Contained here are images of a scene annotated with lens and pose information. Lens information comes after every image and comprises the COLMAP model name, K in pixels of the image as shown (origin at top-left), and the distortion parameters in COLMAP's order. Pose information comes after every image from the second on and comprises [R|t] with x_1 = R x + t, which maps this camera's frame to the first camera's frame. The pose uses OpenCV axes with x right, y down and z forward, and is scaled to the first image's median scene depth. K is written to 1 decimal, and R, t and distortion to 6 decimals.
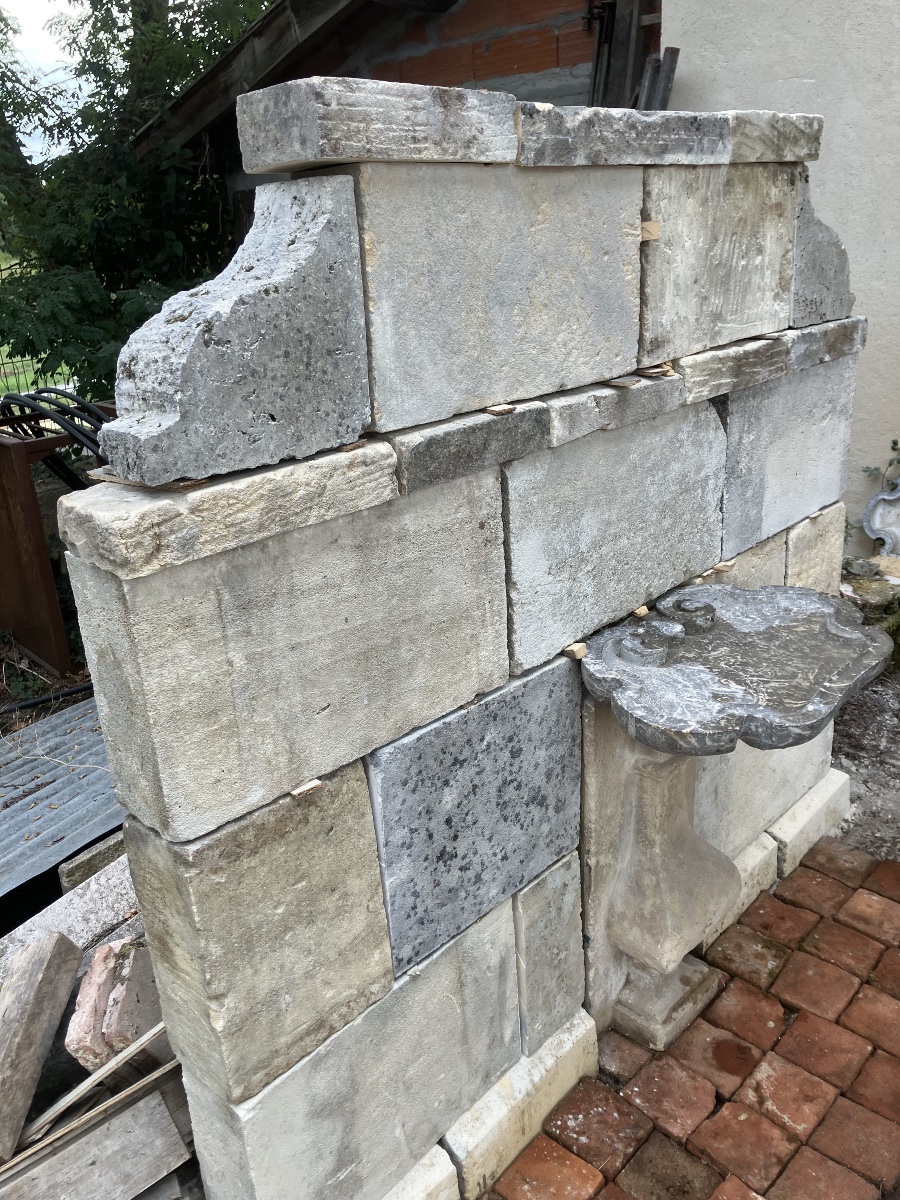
lens RADIAL K [[983.1, 0, 440.5], [0, 983.1, 581.8], [0, 0, 1]] dist [0.013653, 0.001877]
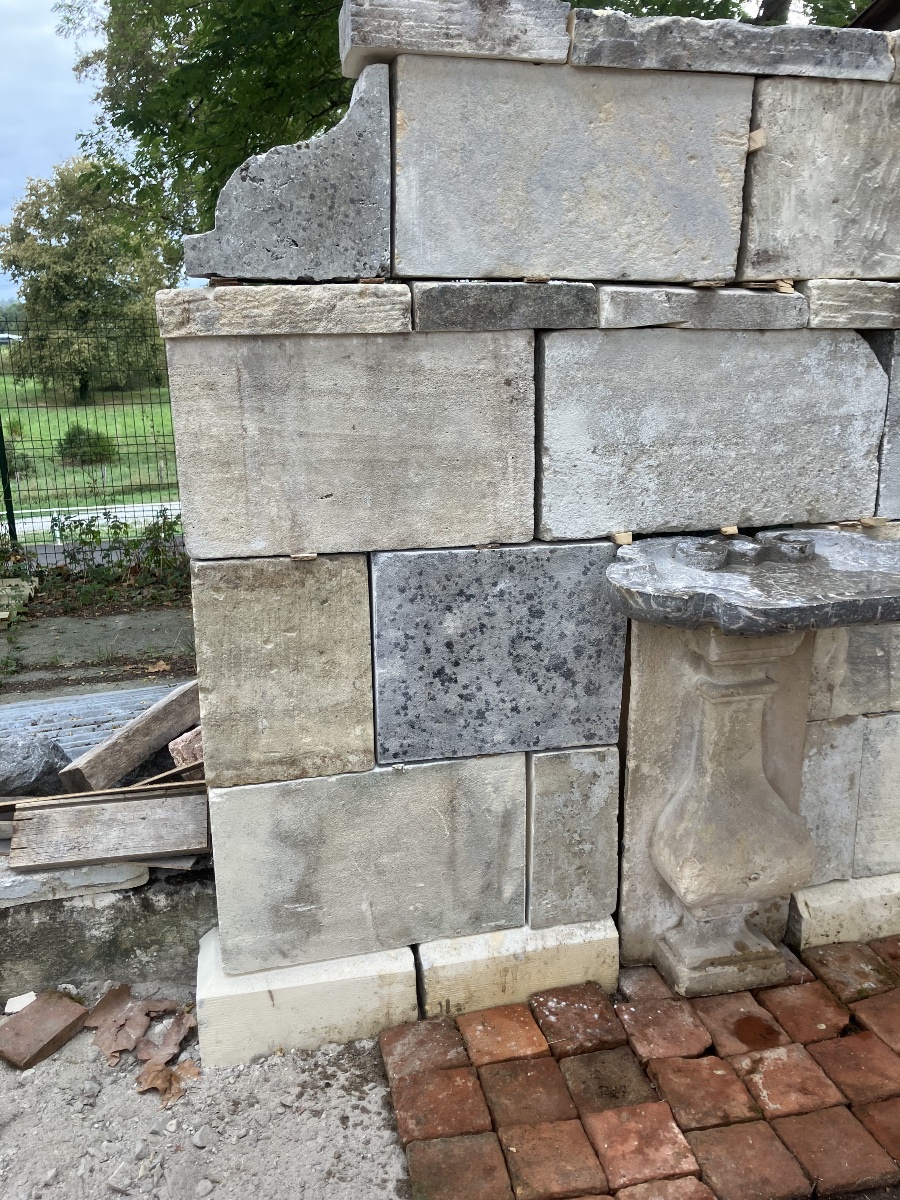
lens RADIAL K [[983.1, 0, 440.5], [0, 983.1, 581.8], [0, 0, 1]] dist [0.013653, 0.001877]
pose [[0.841408, 0.182014, -0.508826, 0.579061], [-0.221257, 0.975066, -0.017082, 0.198027], [0.493030, 0.126954, 0.860700, 0.005773]]
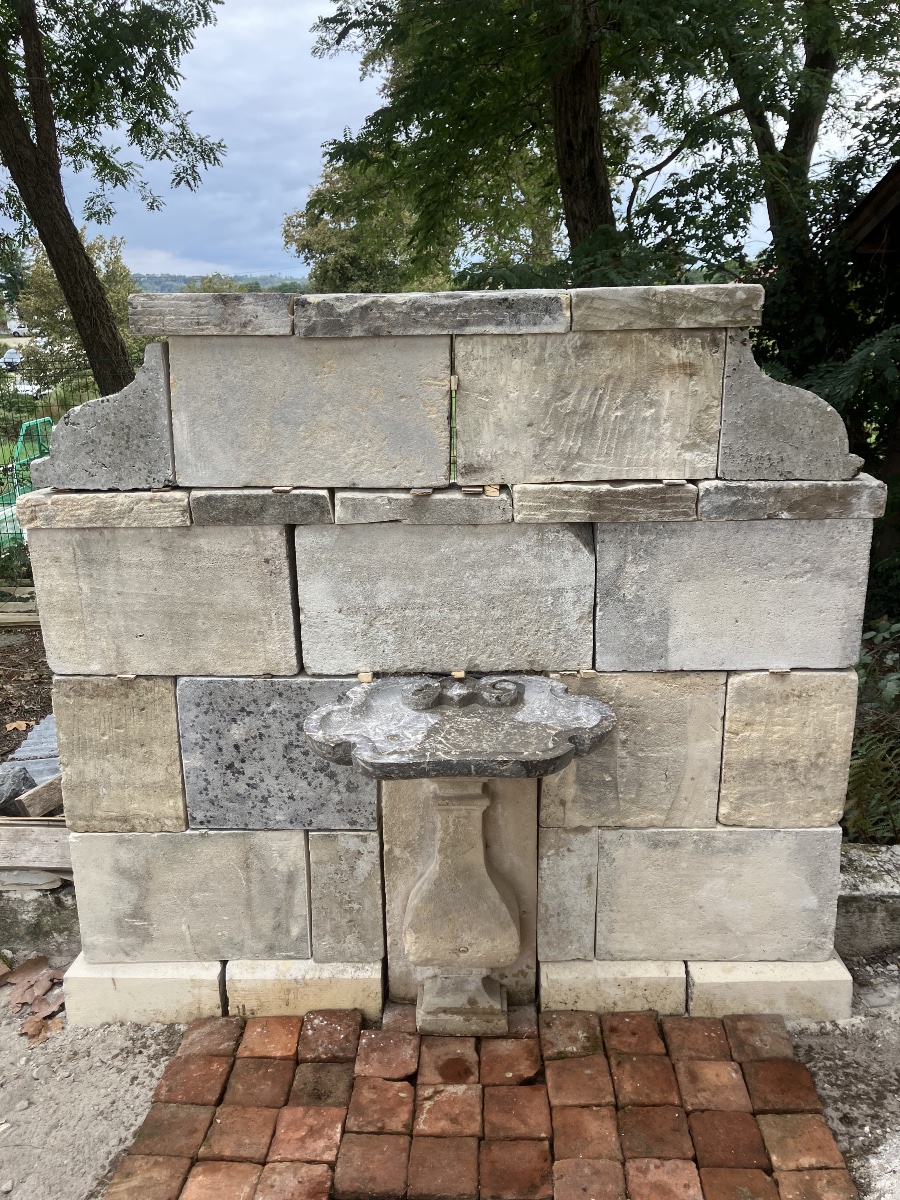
lens RADIAL K [[947.2, 0, 450.0], [0, 947.2, 600.0], [0, 0, 1]] dist [0.017212, -0.006811]
pose [[0.680816, 0.242016, -0.691316, 1.231026], [-0.272556, 0.959764, 0.067577, -0.171160], [0.679855, 0.142414, 0.719385, 0.133077]]
